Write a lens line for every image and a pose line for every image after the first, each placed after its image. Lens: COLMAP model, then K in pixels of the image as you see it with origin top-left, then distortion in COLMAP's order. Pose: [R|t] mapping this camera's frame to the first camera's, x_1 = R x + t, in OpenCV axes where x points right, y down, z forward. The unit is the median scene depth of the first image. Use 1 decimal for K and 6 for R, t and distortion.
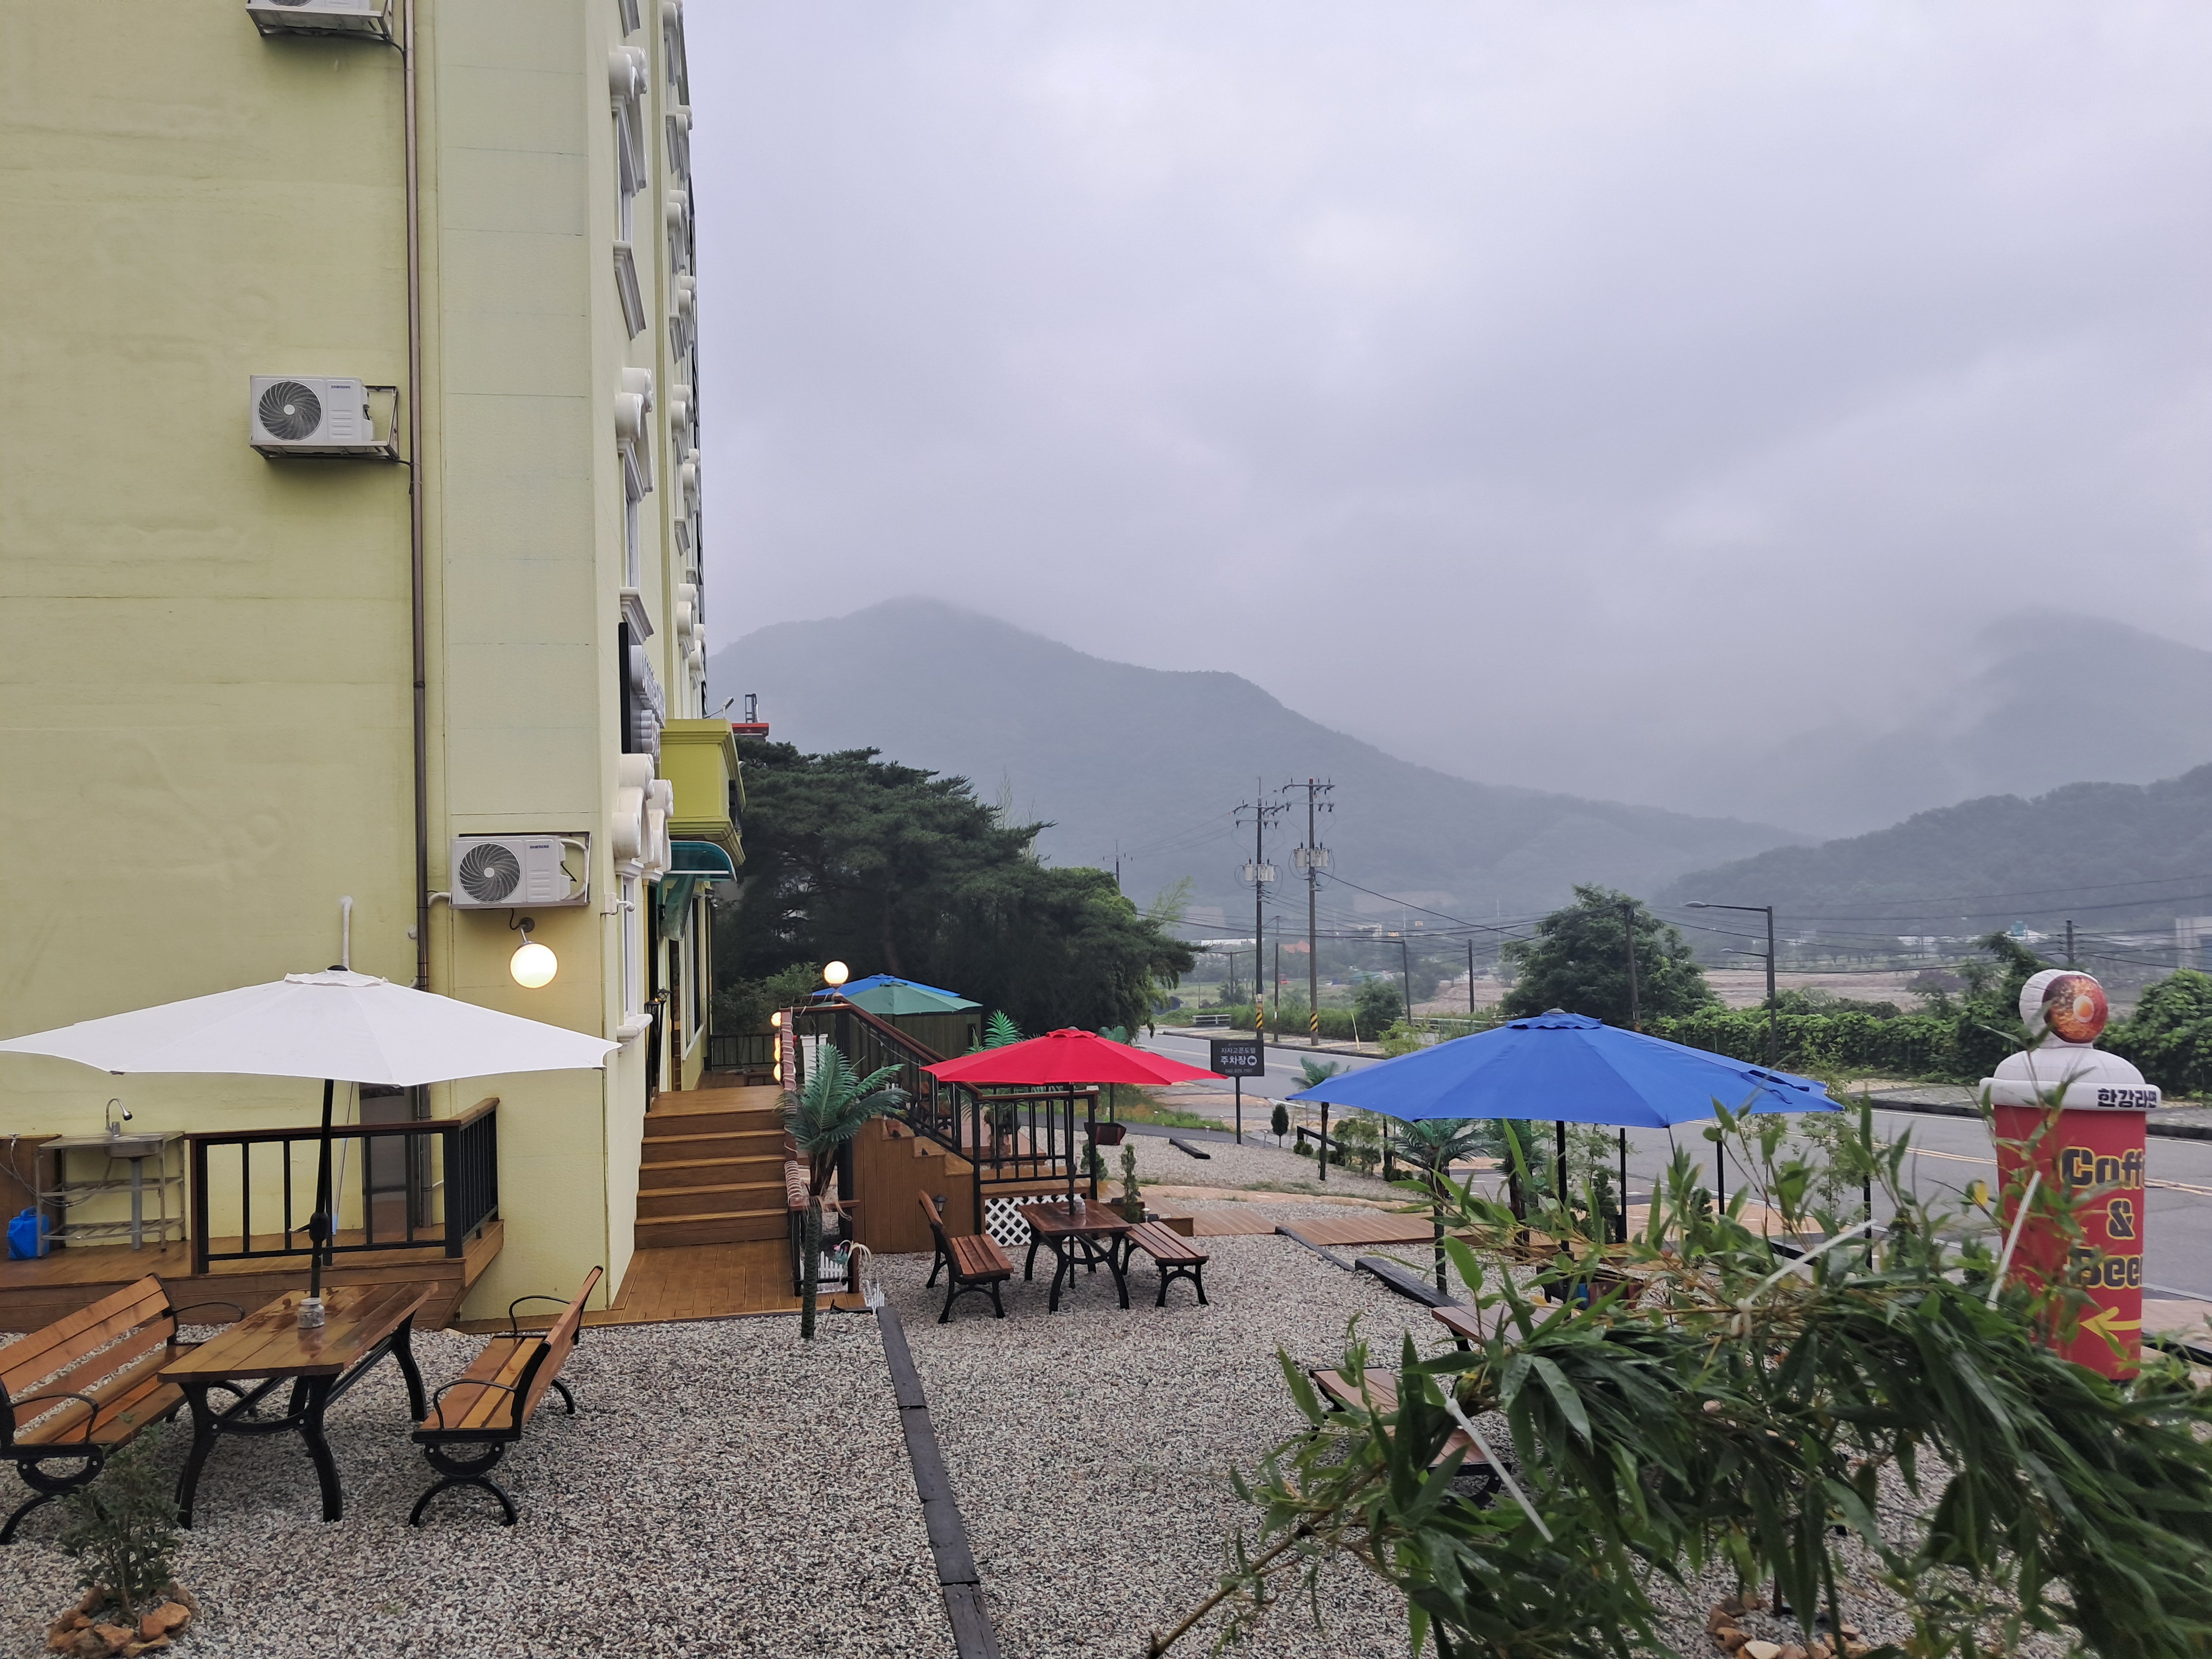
lens RADIAL K [[1778.9, 0, 1145.6], [0, 1778.9, 855.3], [0, 0, 1]] dist [-0.007626, -0.010219]
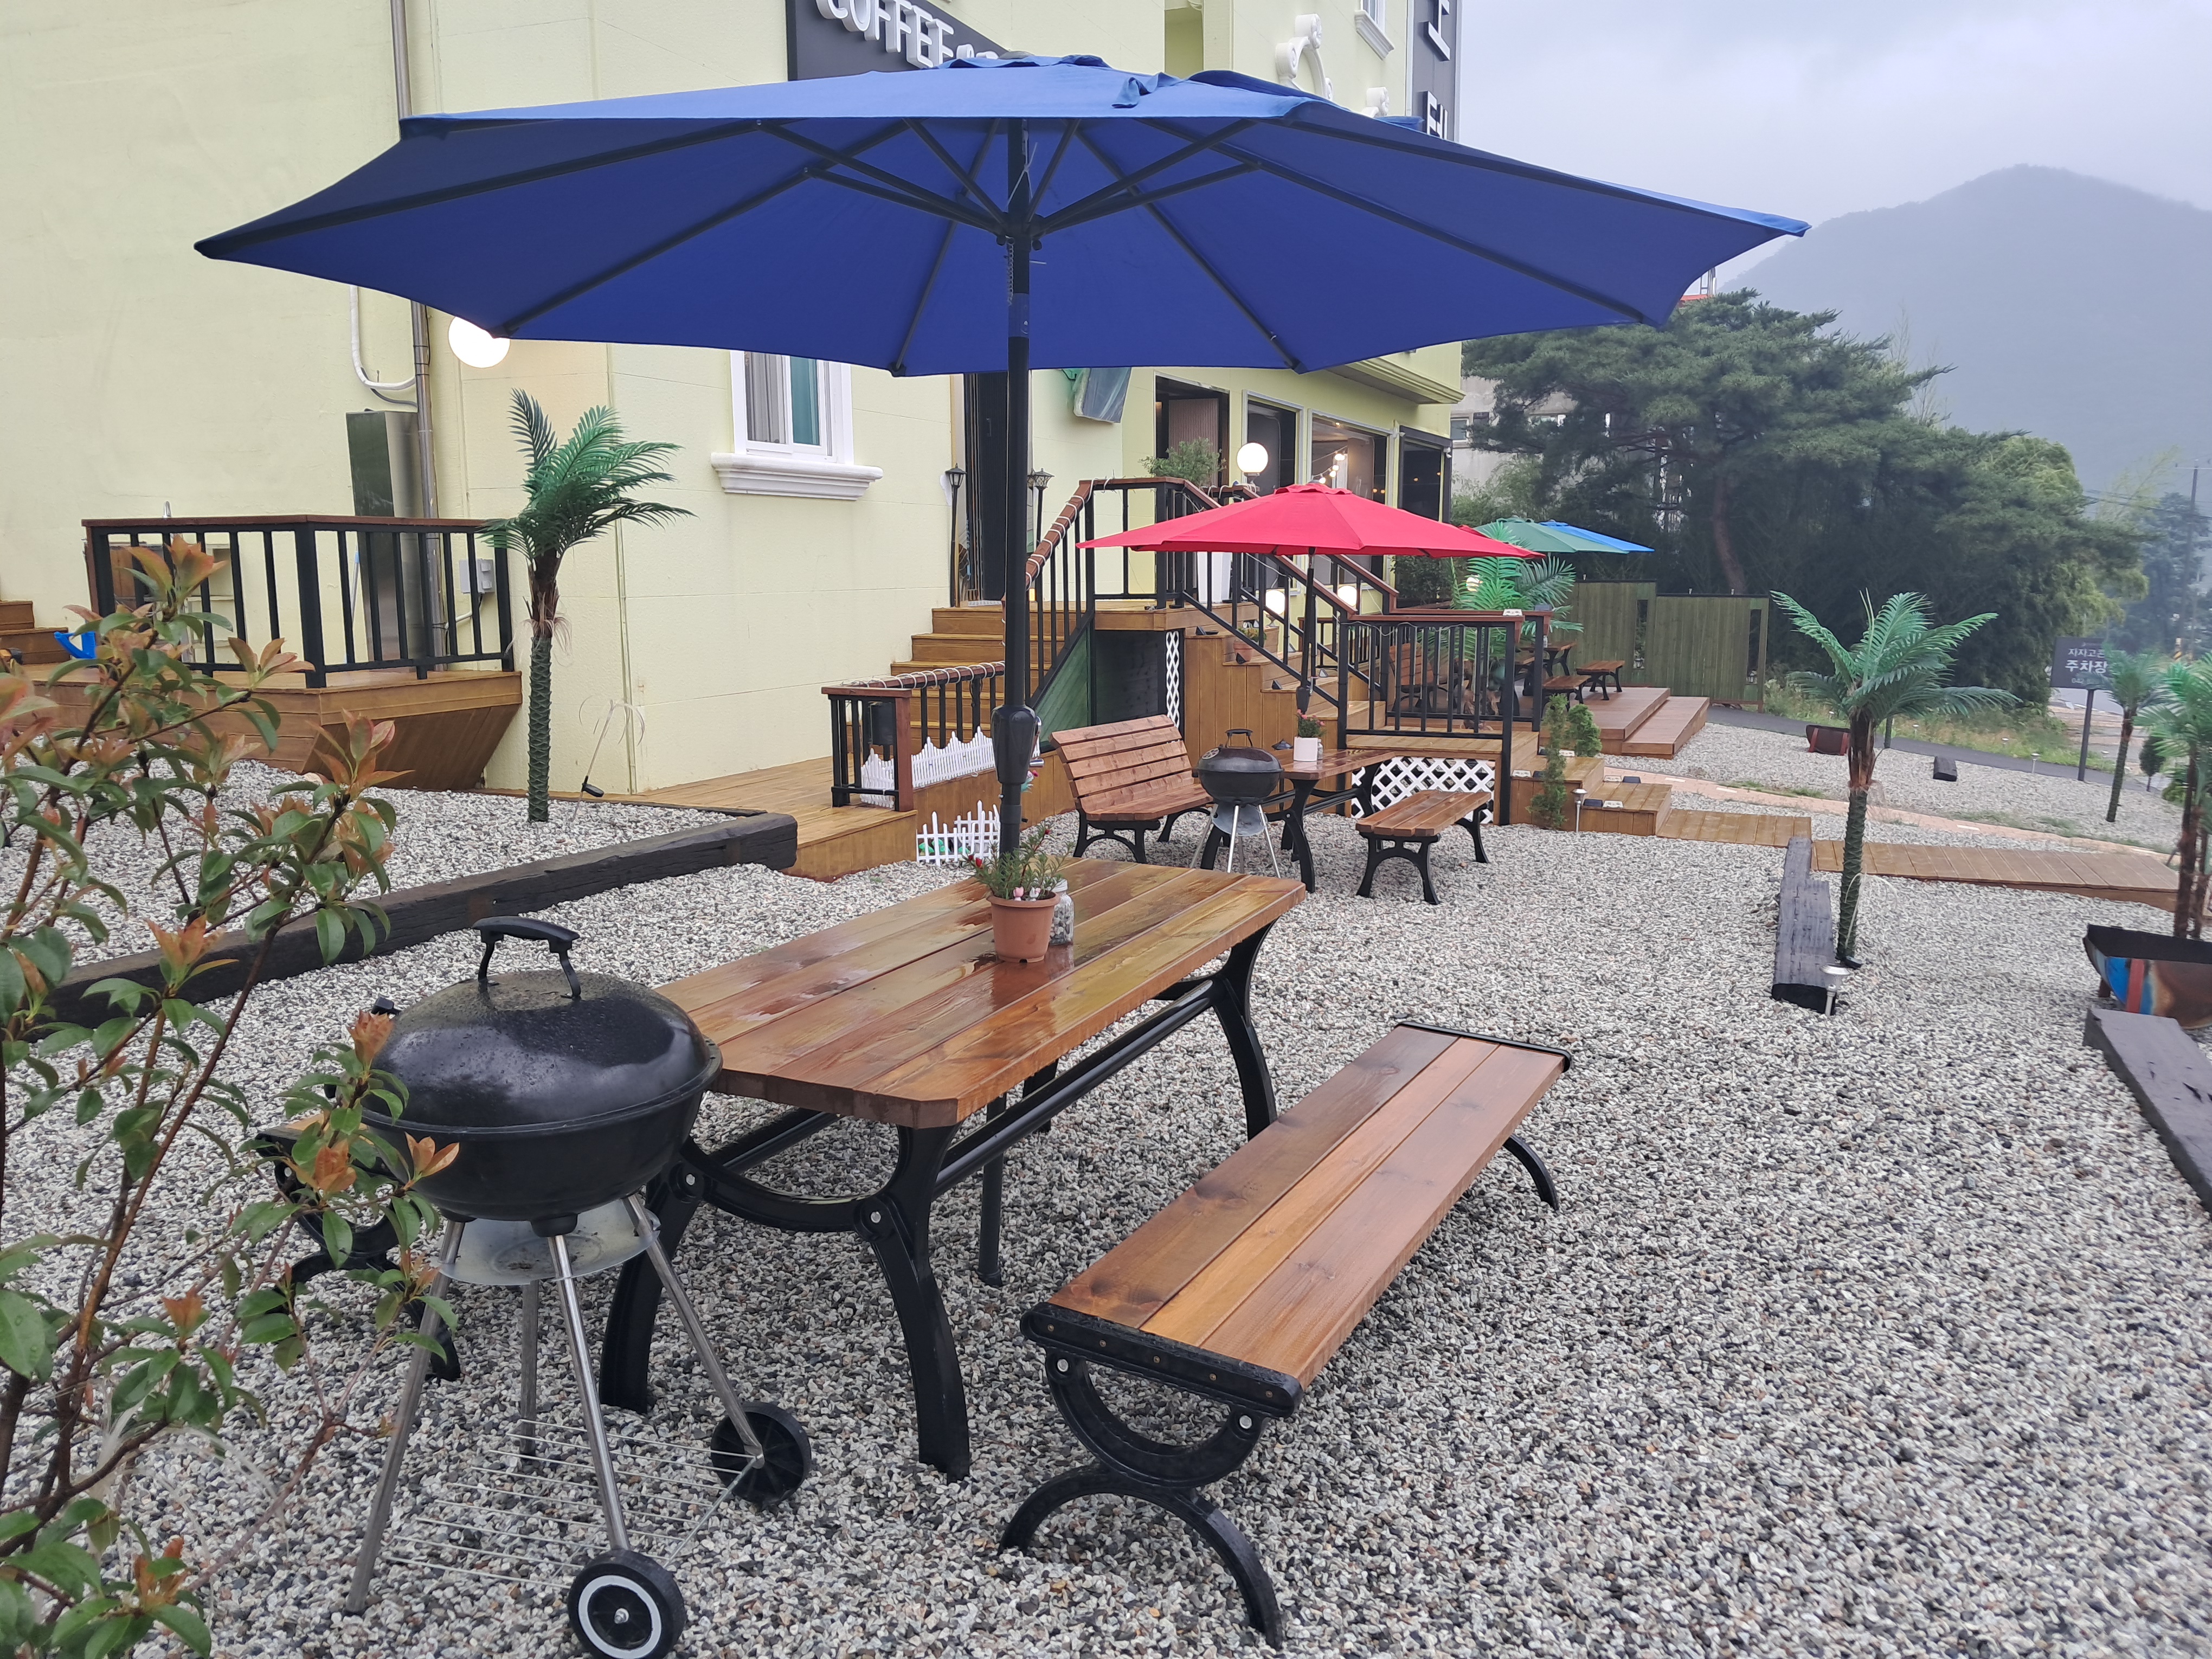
lens RADIAL K [[1778.0, 0, 1111.2], [0, 1778.0, 838.0], [0, 0, 1]] dist [0.090959, -0.208526]
pose [[0.837300, 0.112813, -0.534979, 0.309340], [-0.006463, 0.980455, 0.196636, 0.116088], [0.546706, -0.161185, 0.821664, 0.461444]]
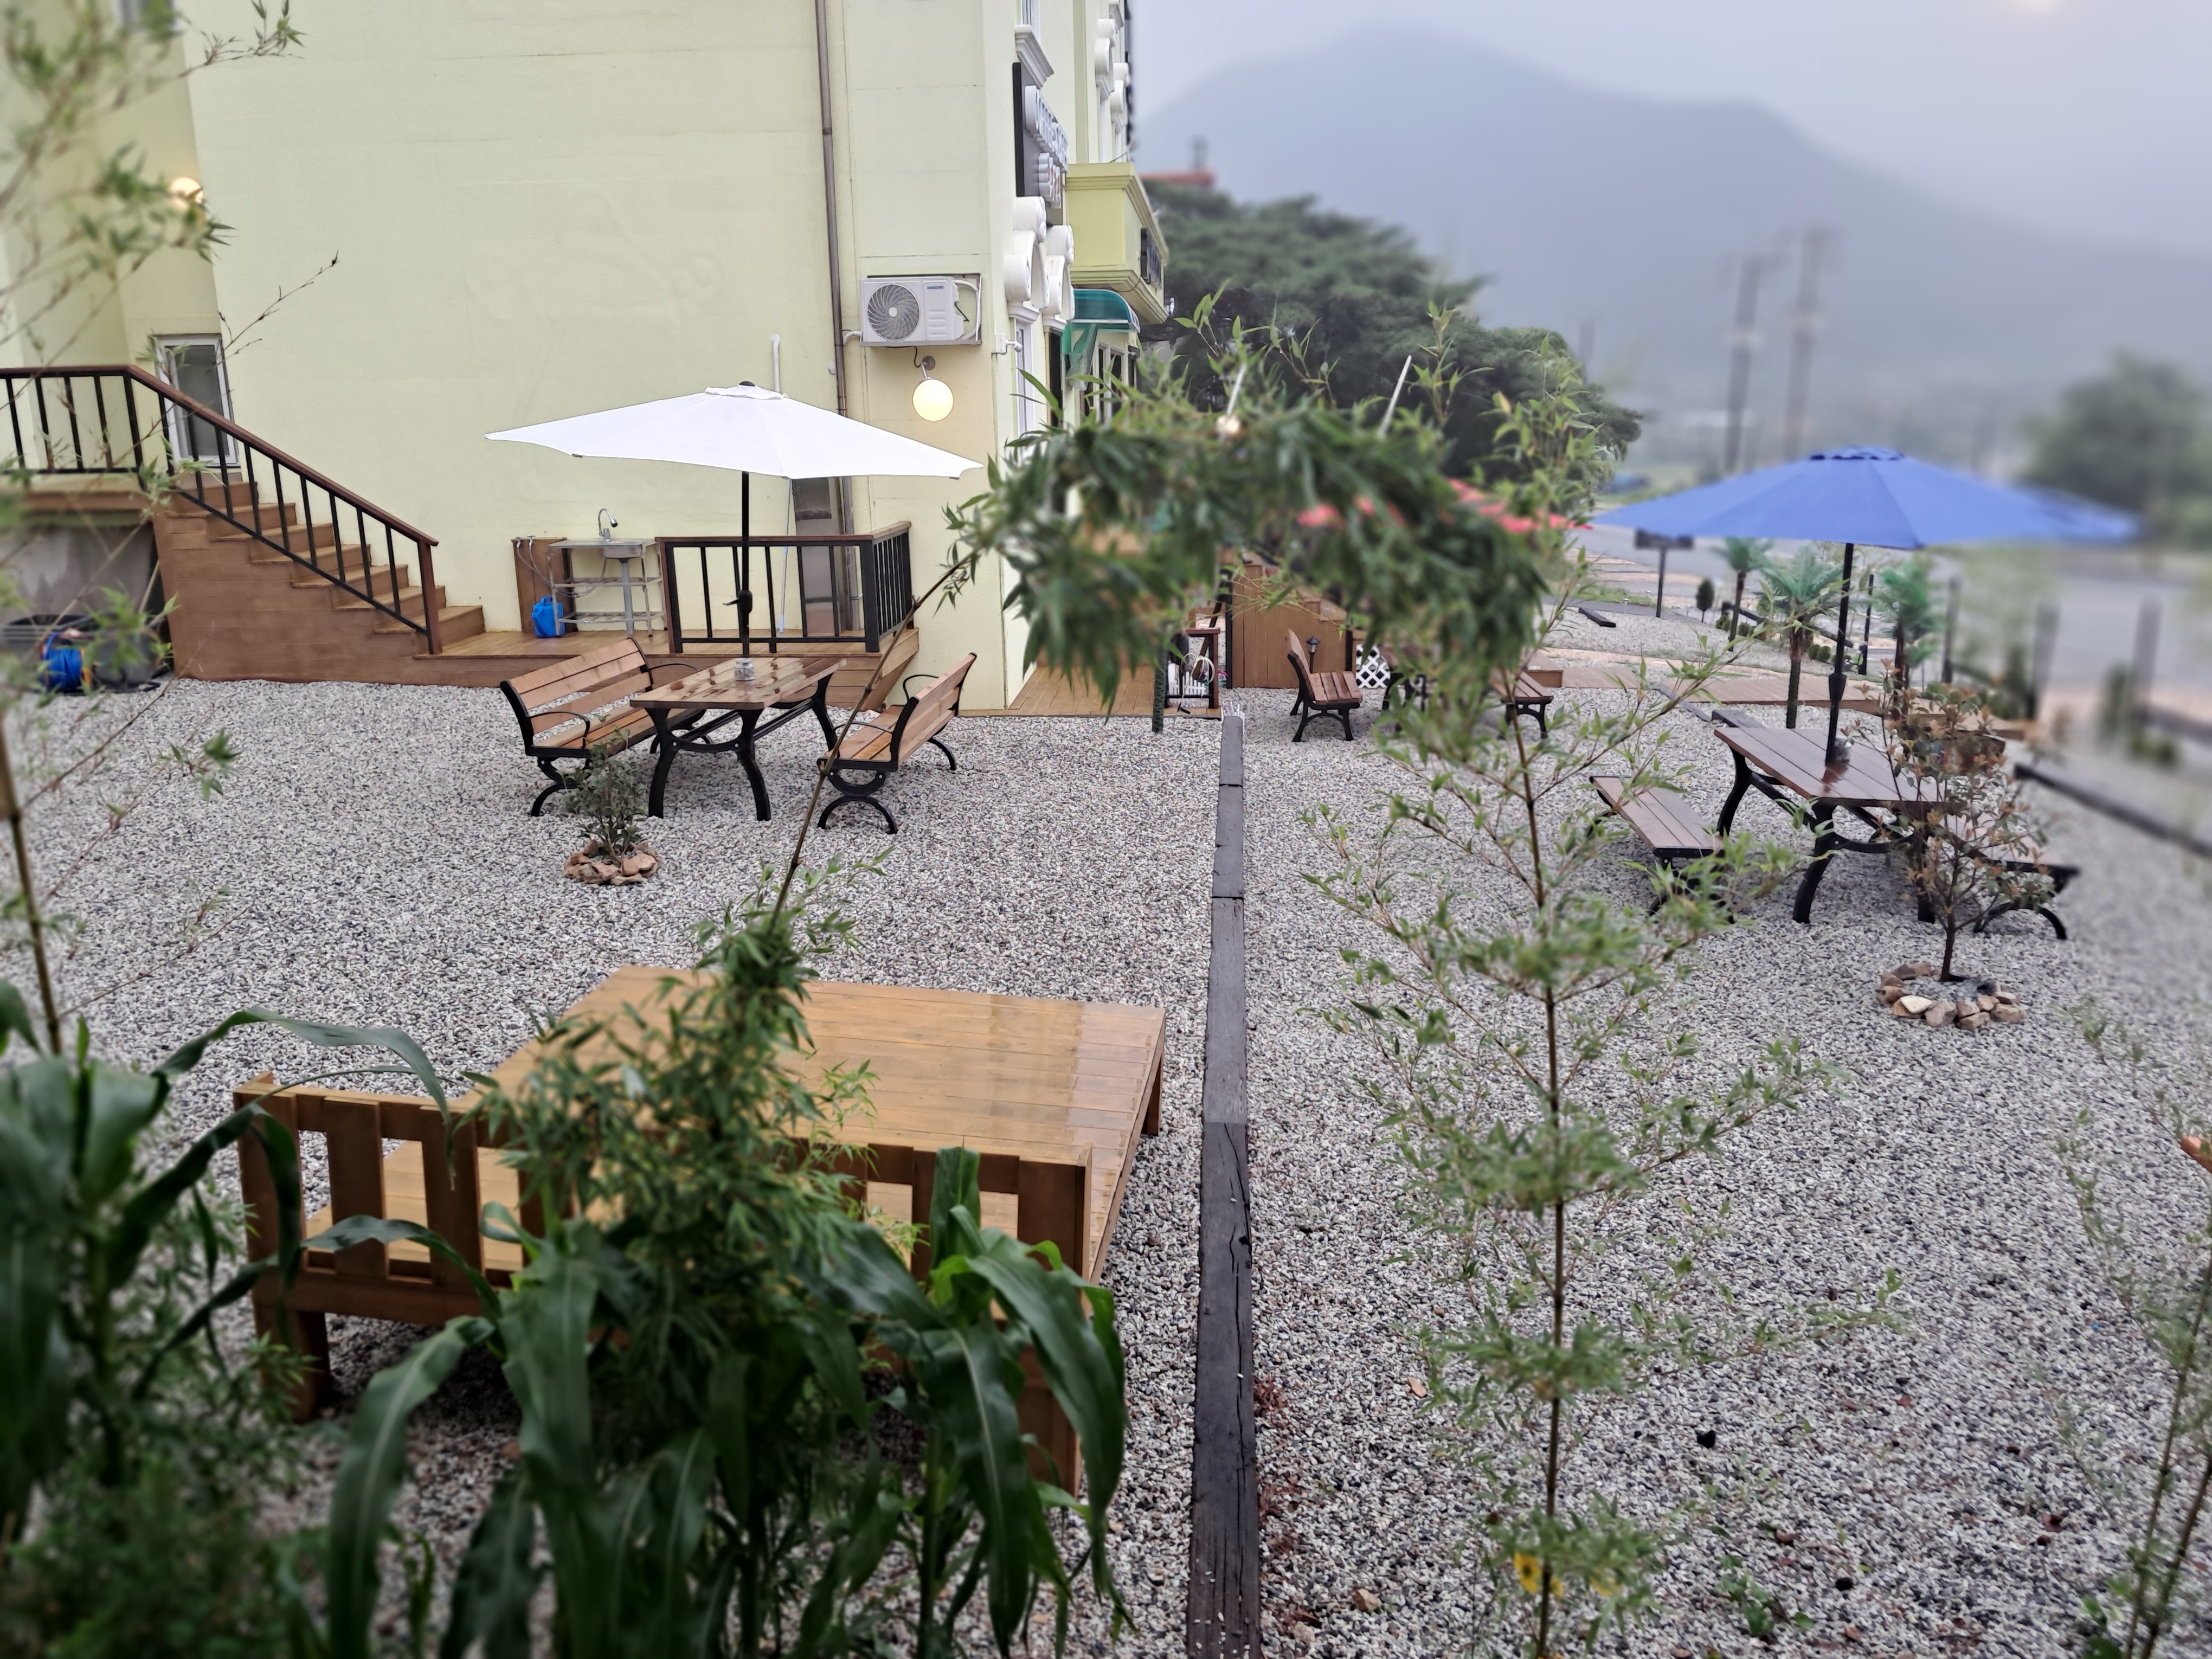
lens RADIAL K [[1778.0, 0, 1111.2], [0, 1778.0, 838.0], [0, 0, 1]] dist [0.090959, -0.208526]
pose [[0.963849, 0.074272, -0.255887, 0.066777], [-0.000273, 0.960640, 0.277797, 0.013551], [0.266448, -0.267684, 0.925932, -0.079114]]
